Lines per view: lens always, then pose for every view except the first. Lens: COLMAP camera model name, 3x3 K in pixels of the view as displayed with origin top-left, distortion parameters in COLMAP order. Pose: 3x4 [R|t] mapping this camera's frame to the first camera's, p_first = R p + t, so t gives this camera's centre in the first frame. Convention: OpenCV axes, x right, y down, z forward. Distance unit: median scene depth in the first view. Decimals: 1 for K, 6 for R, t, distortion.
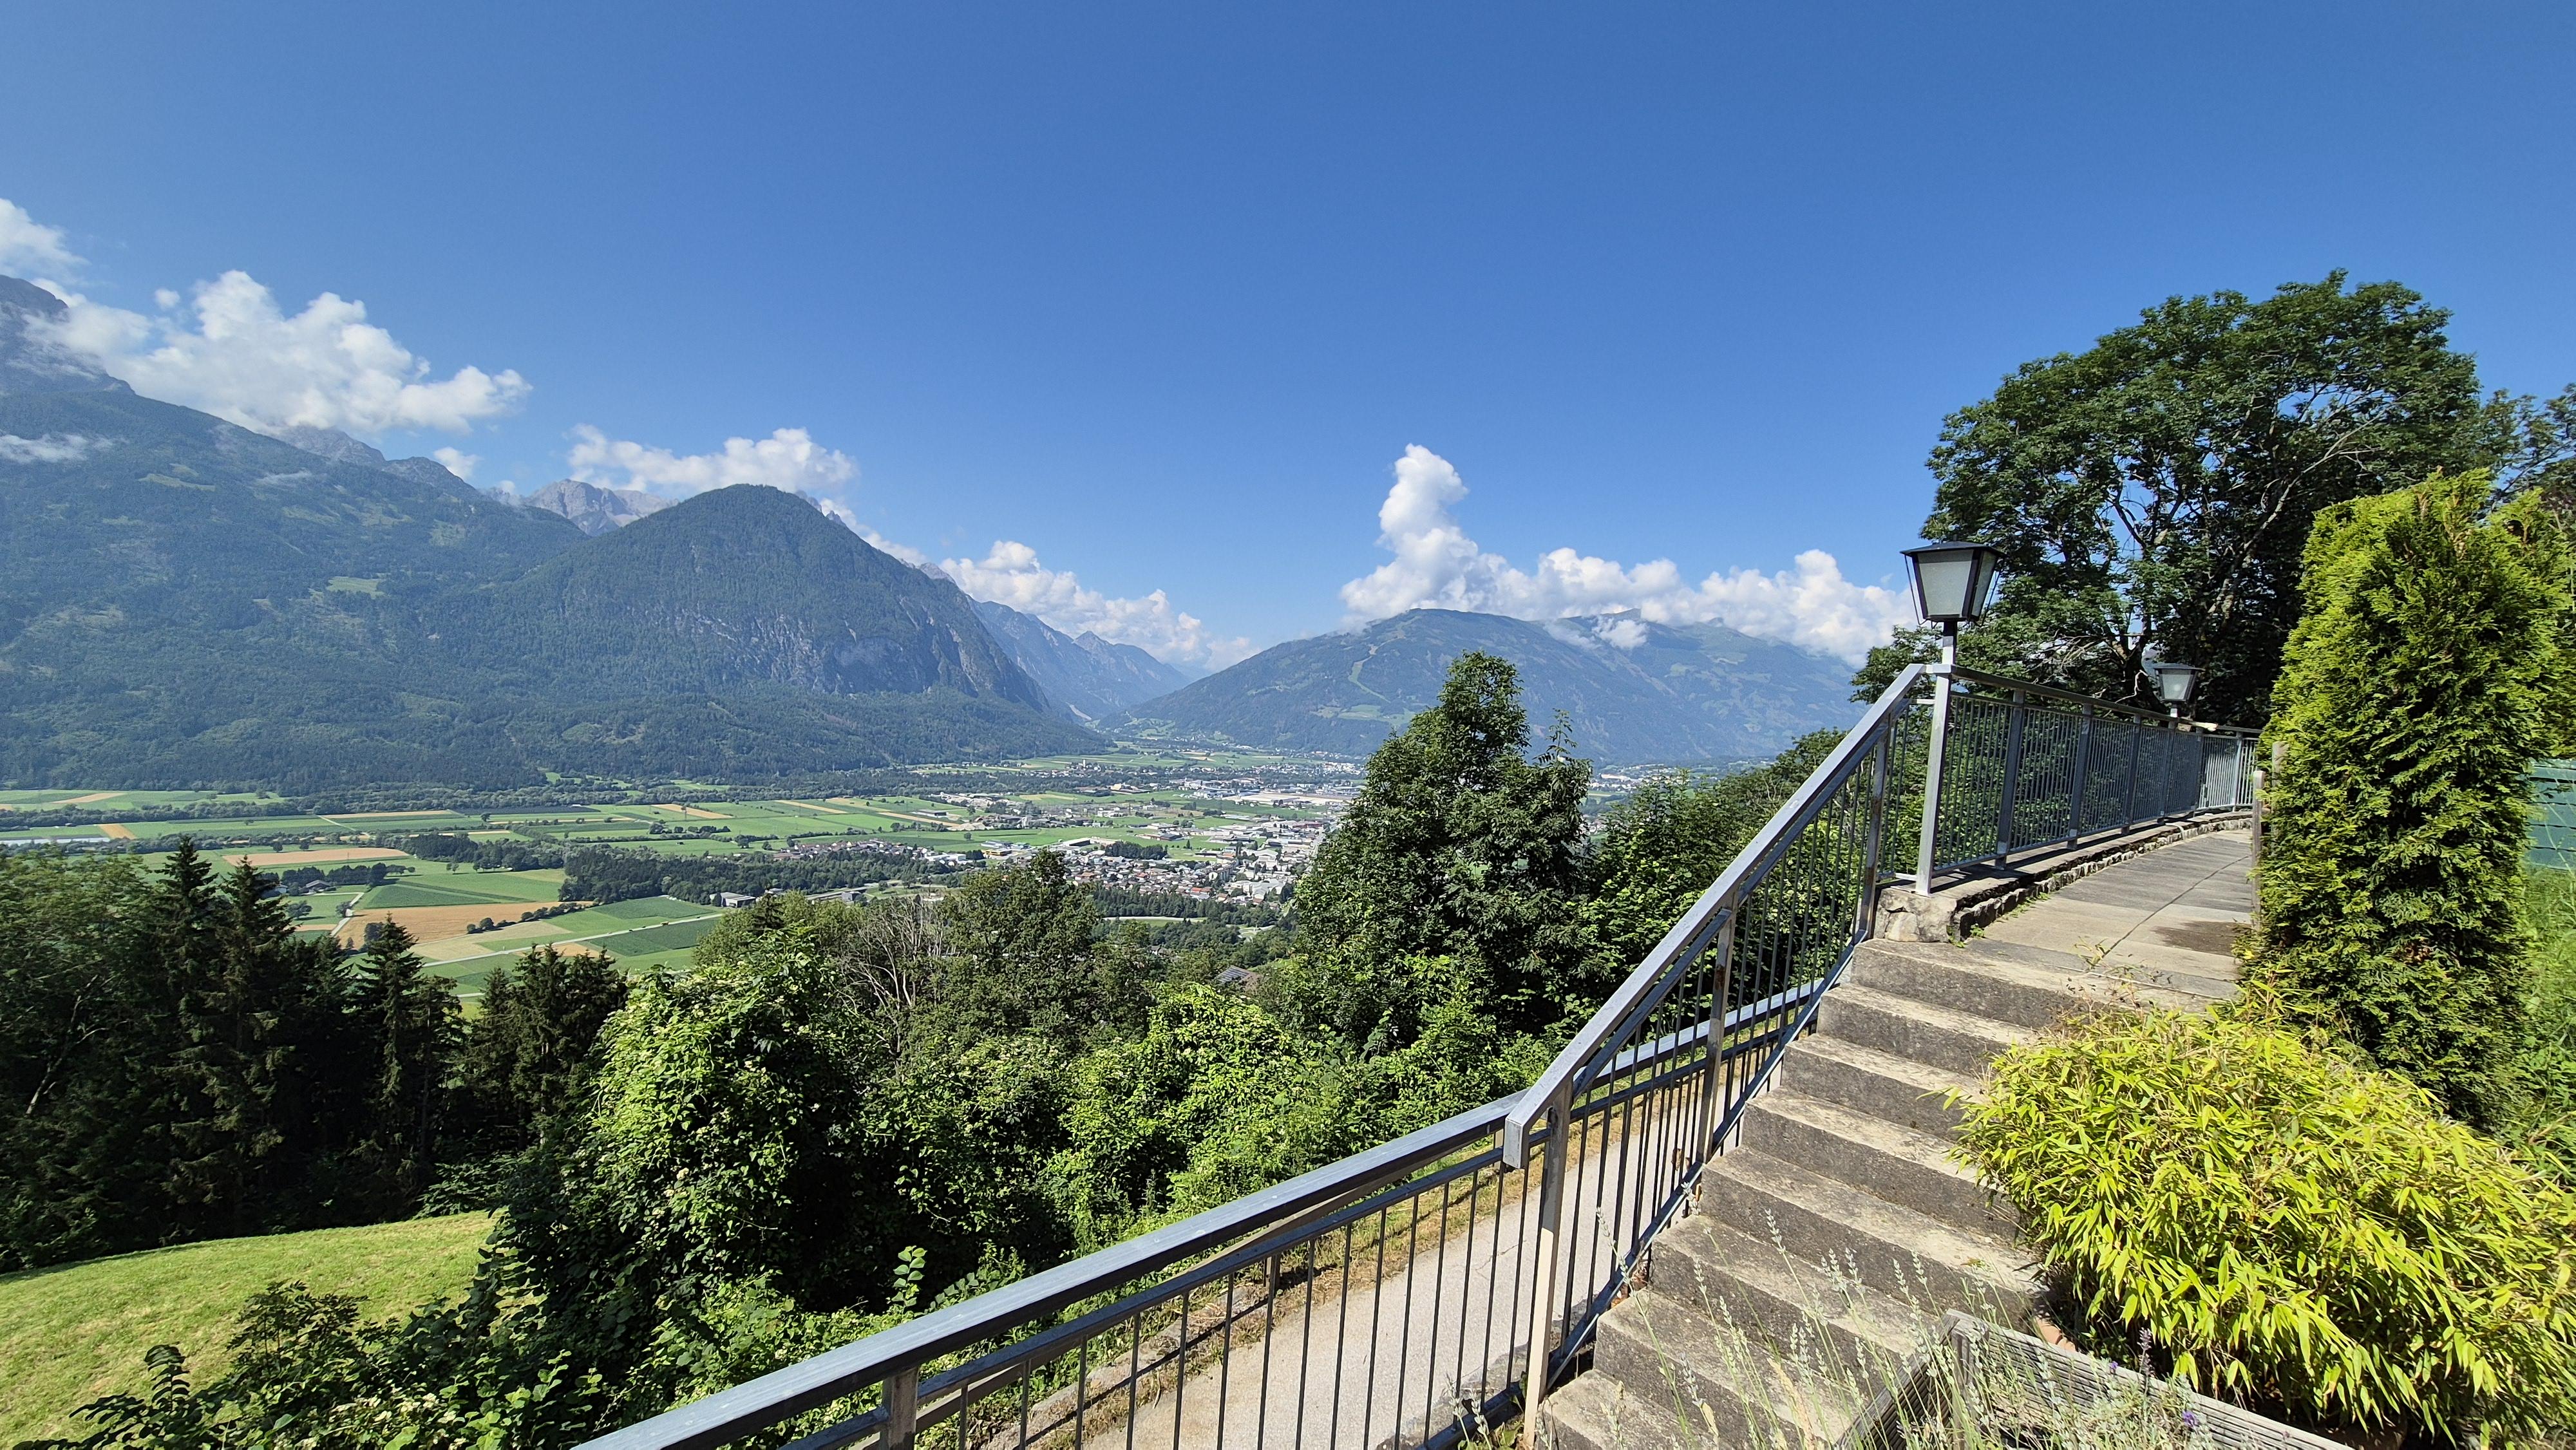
lens RADIAL K [[1055.7, 0, 1288.0], [0, 1055.7, 741.1], [0, 0, 1]] dist [0.000427, -0.000489]
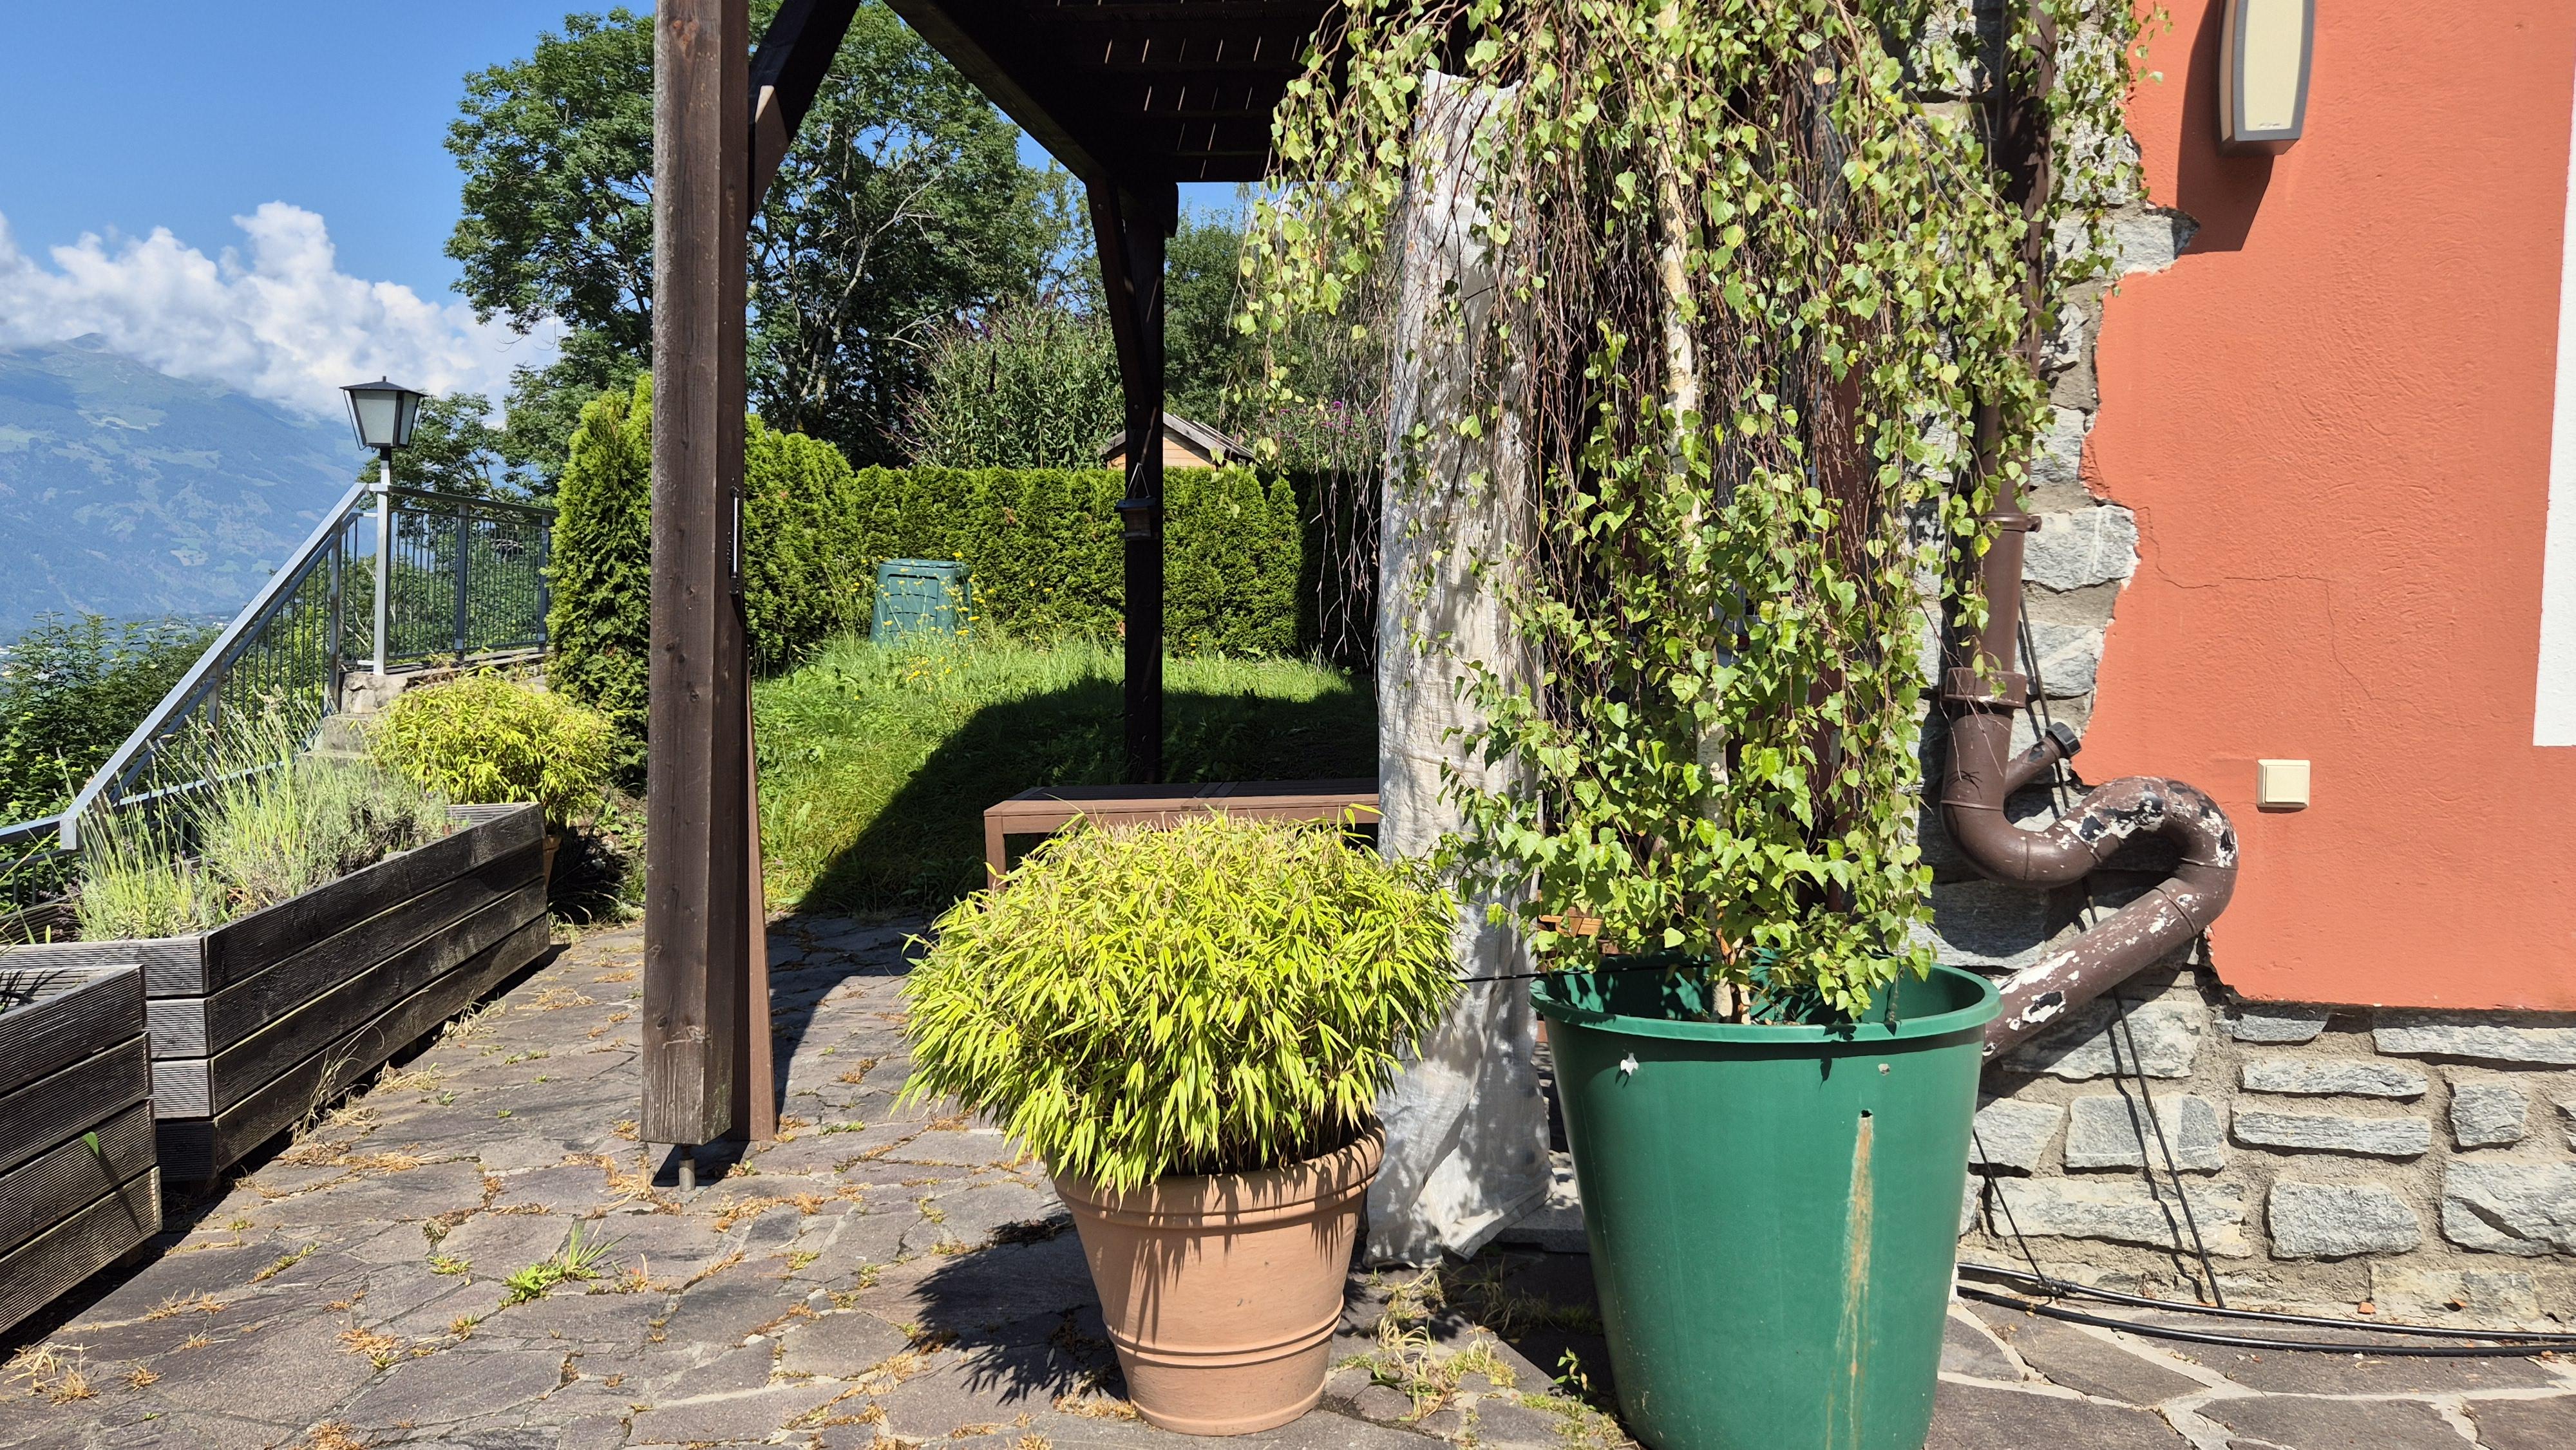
lens RADIAL K [[1931.1, 0, 1305.2], [0, 1931.1, 705.4], [0, 0, 1]] dist [0.058791, -0.021782]
pose [[0.597803, -0.084643, 0.797162, -0.079338], [0.033537, 0.996180, 0.080625, 0.004942], [-0.800941, -0.021463, 0.598358, -0.170696]]
